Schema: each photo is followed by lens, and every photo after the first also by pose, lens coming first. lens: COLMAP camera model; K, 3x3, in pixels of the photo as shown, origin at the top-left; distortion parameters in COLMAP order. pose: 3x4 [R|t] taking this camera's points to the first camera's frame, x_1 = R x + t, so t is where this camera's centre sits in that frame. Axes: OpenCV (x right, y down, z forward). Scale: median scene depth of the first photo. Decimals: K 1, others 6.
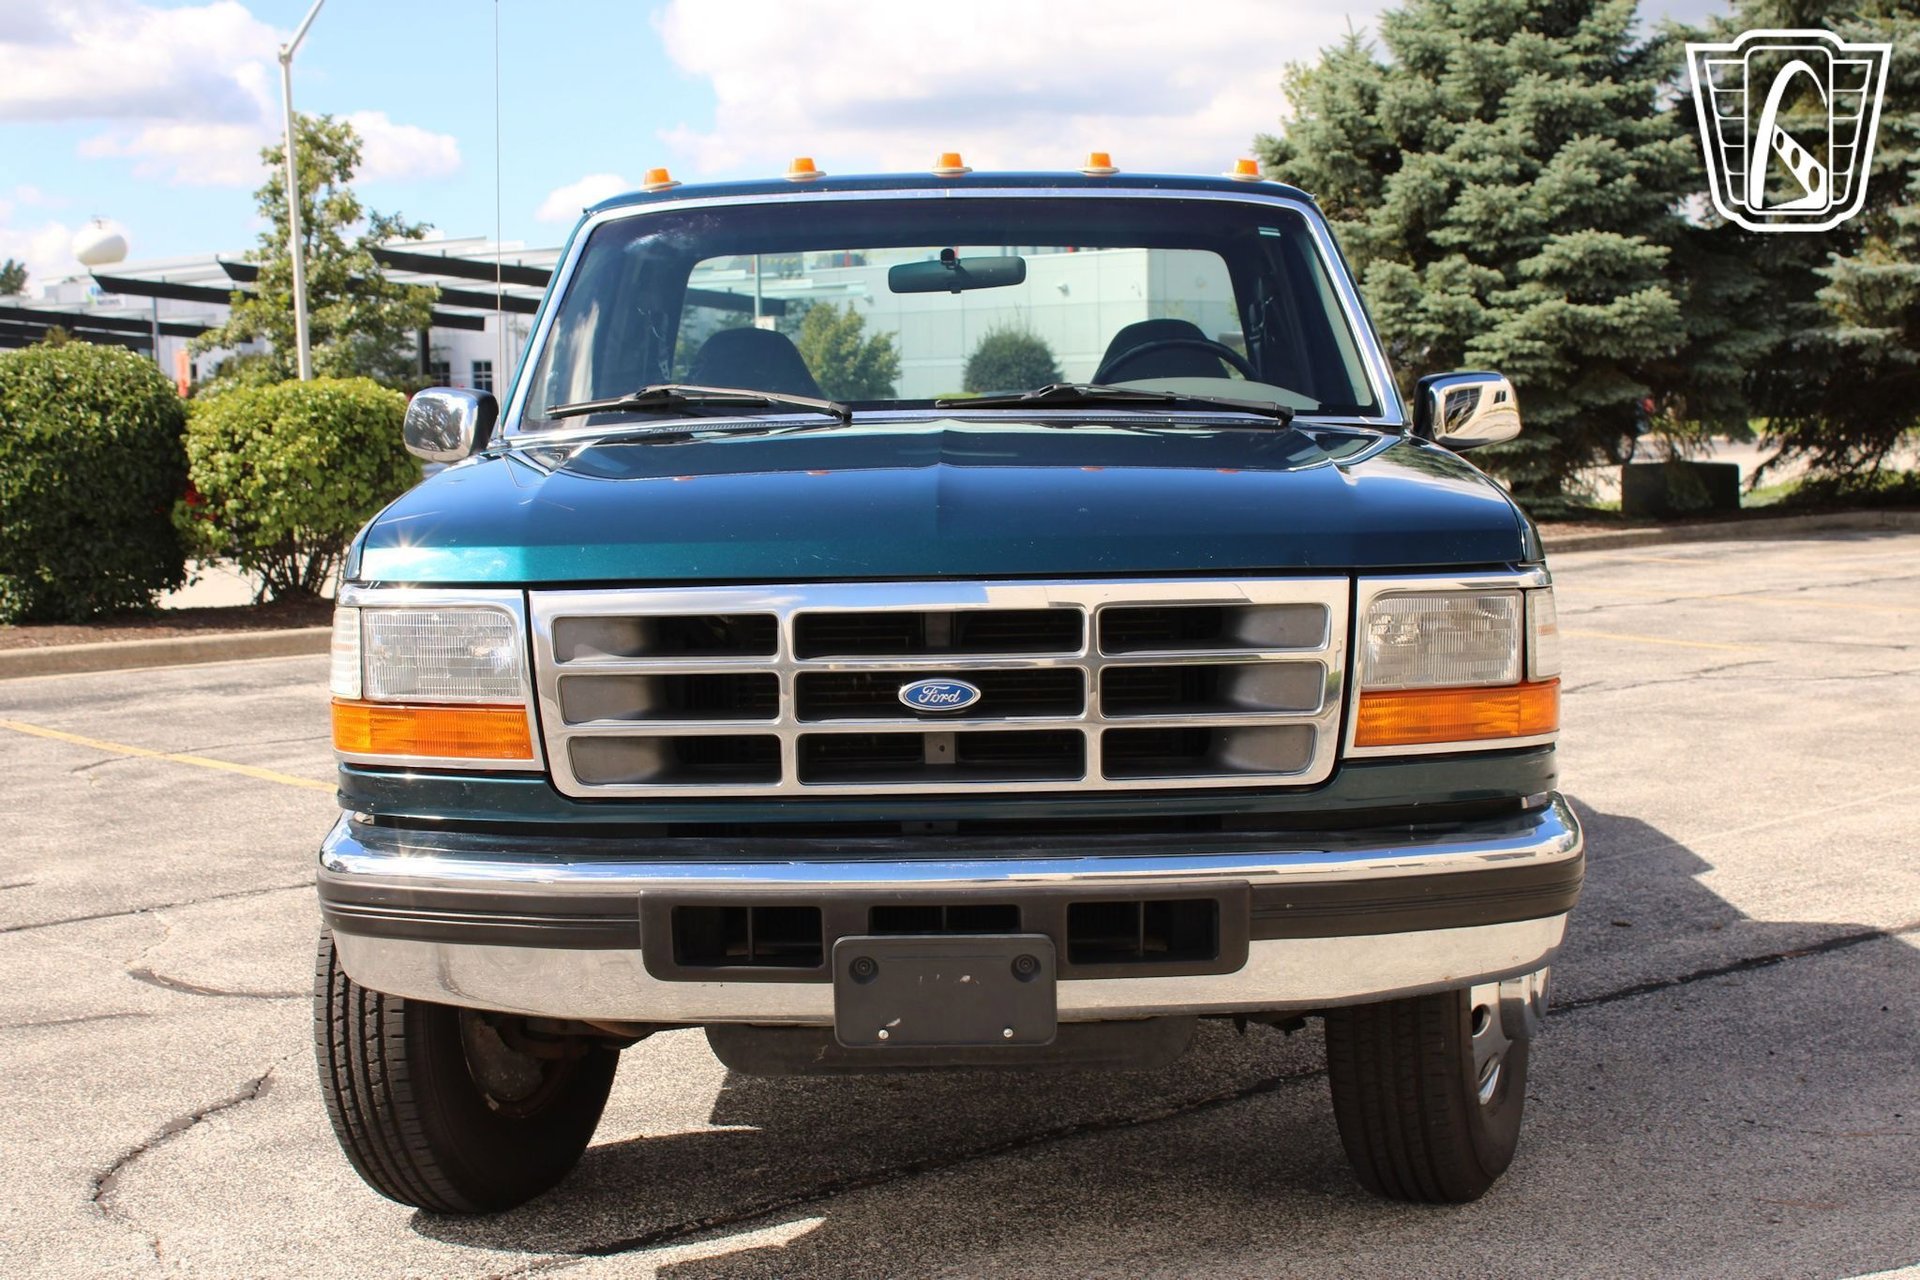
lens RADIAL K [[3042.7, 0, 1291.2], [0, 3042.7, 640.2], [0, 0, 1]] dist [0.007620, -0.024727]
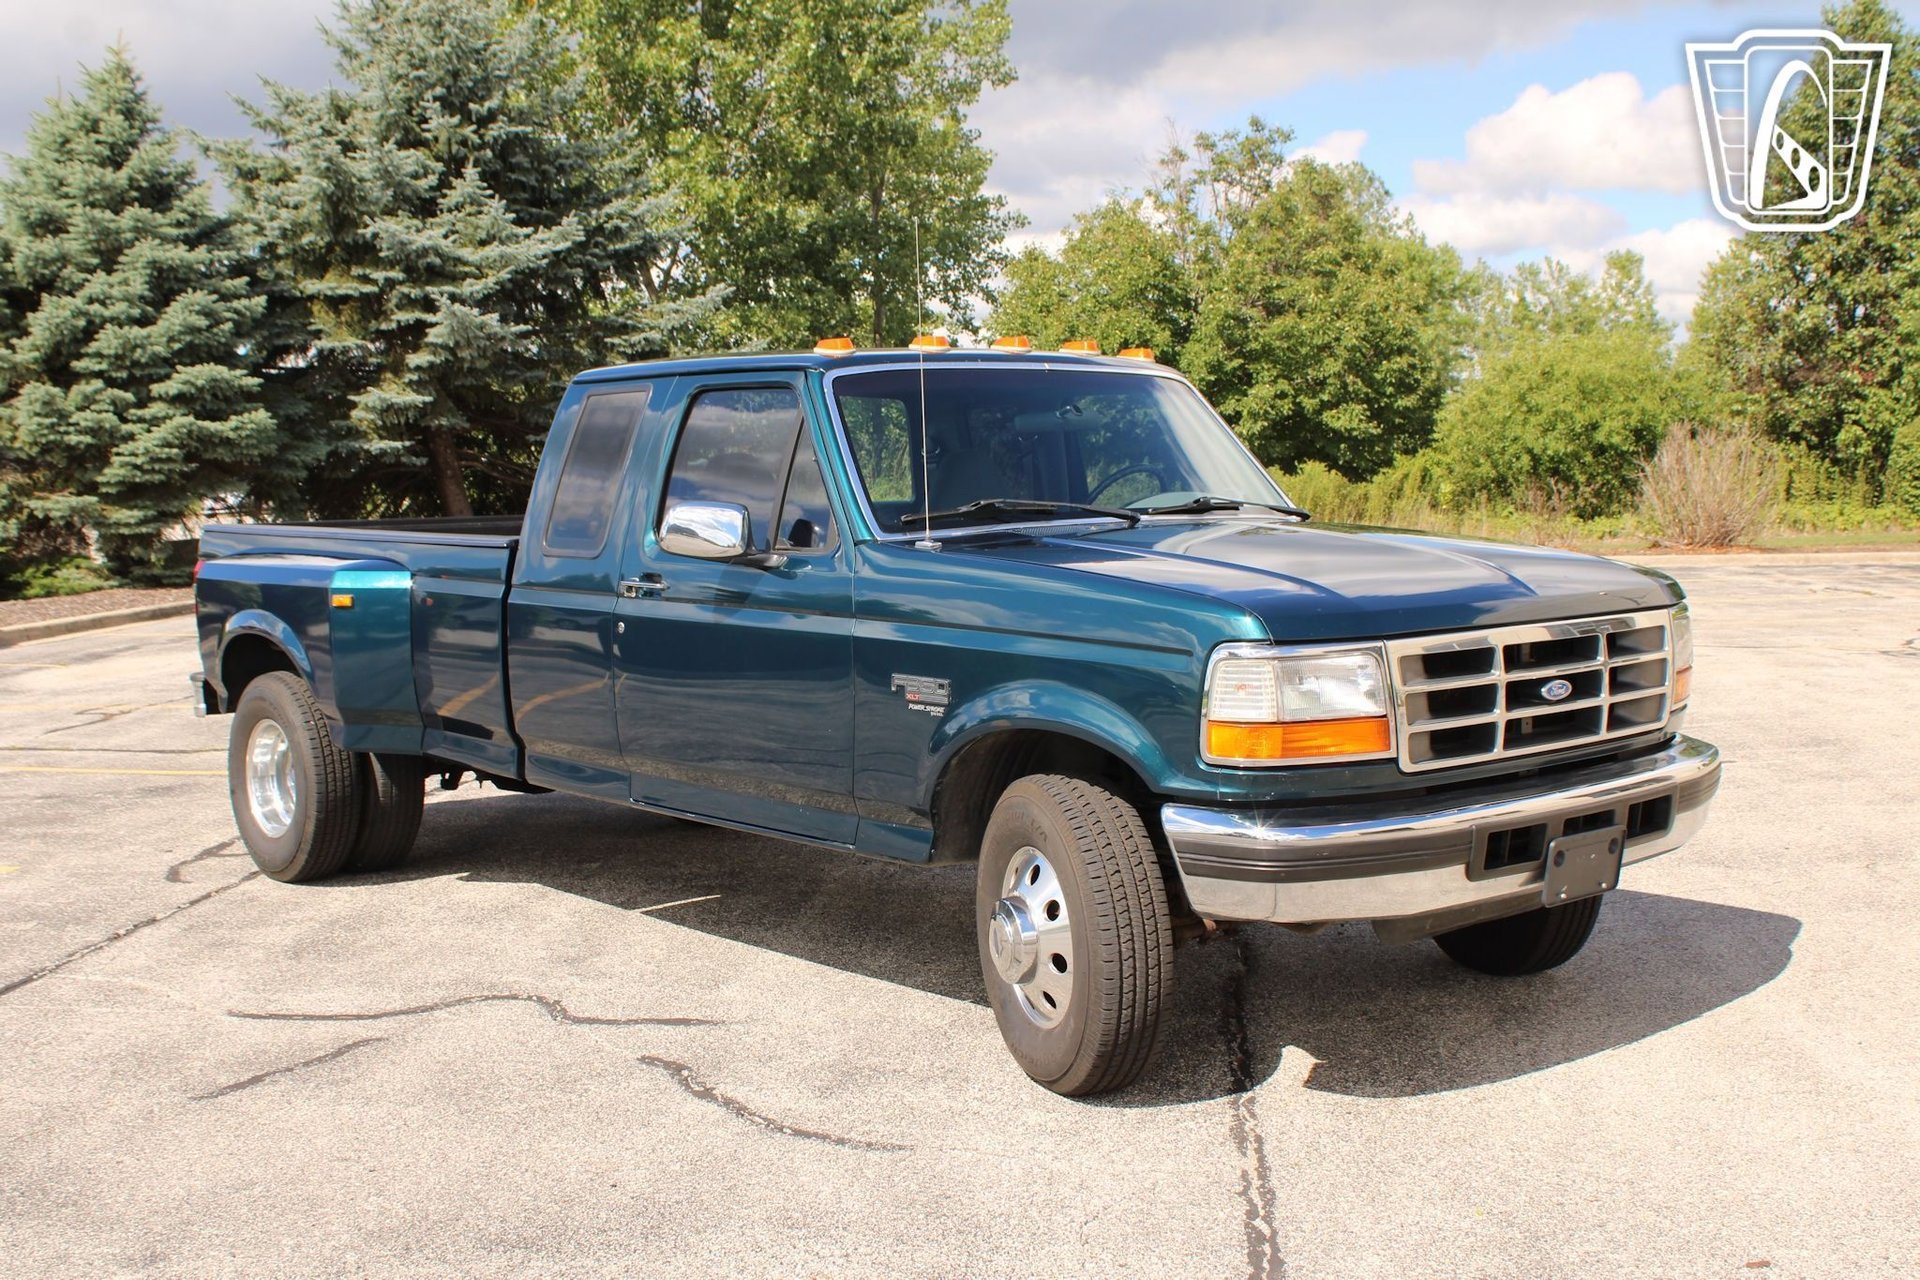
lens RADIAL K [[2220.2, 0, 1013.3], [0, 2220.2, 642.2], [0, 0, 1]] dist [-0.078801, 0.132498]
pose [[0.712831, -0.054343, 0.699227, -0.315199], [0.058849, 0.998112, 0.017578, -0.012456], [-0.698862, 0.028618, 0.714683, 0.092939]]
